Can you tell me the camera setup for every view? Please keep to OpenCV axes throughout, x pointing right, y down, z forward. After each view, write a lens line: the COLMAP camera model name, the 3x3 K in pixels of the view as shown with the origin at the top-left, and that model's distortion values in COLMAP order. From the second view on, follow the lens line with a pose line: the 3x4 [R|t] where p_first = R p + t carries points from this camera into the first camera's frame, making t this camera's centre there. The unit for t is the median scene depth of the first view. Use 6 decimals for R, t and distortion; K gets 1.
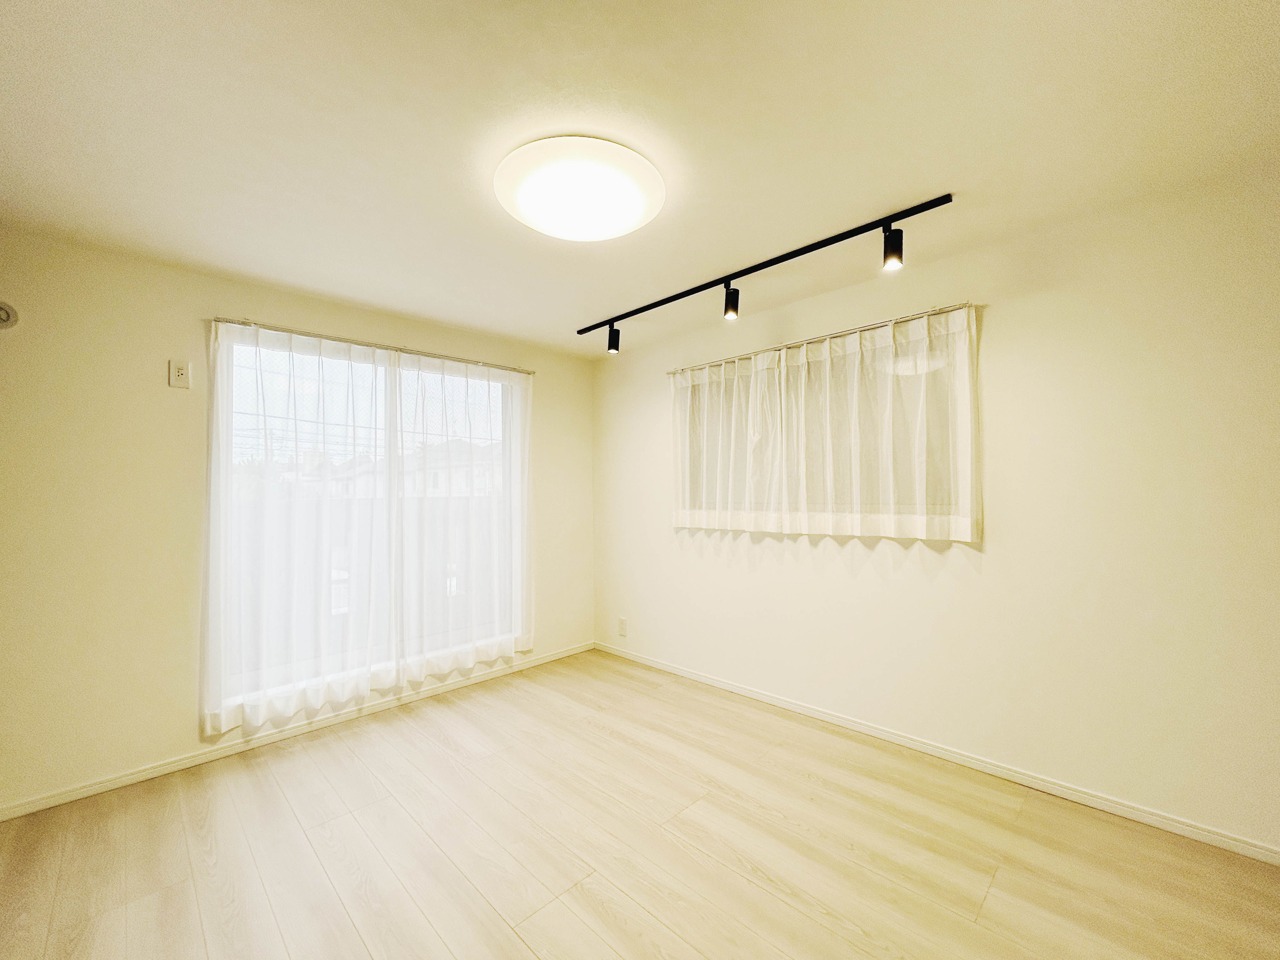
lens RADIAL K [[515.8, 0, 635.9], [0, 515.8, 481.3], [0, 0, 1]] dist [0.001054, 0.000428]
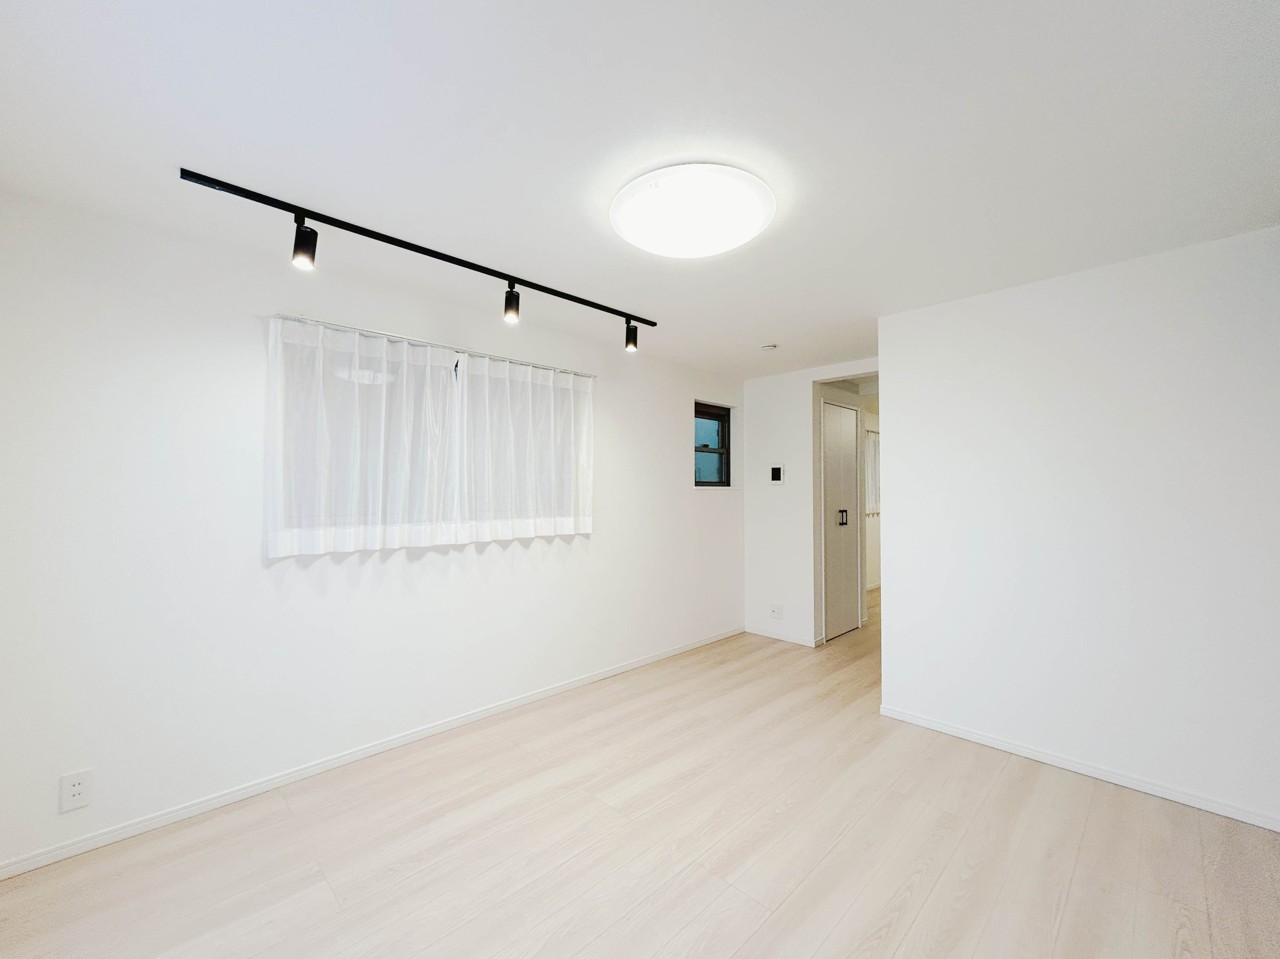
lens RADIAL K [[515.8, 0, 633.4], [0, 515.8, 478.8], [0, 0, 1]] dist [0.001054, 0.000428]
pose [[0.020121, 0.041269, 0.998945, -0.641438], [-0.010431, 0.999102, -0.041065, 0.014042], [-0.999743, -0.009594, 0.020534, 0.618817]]
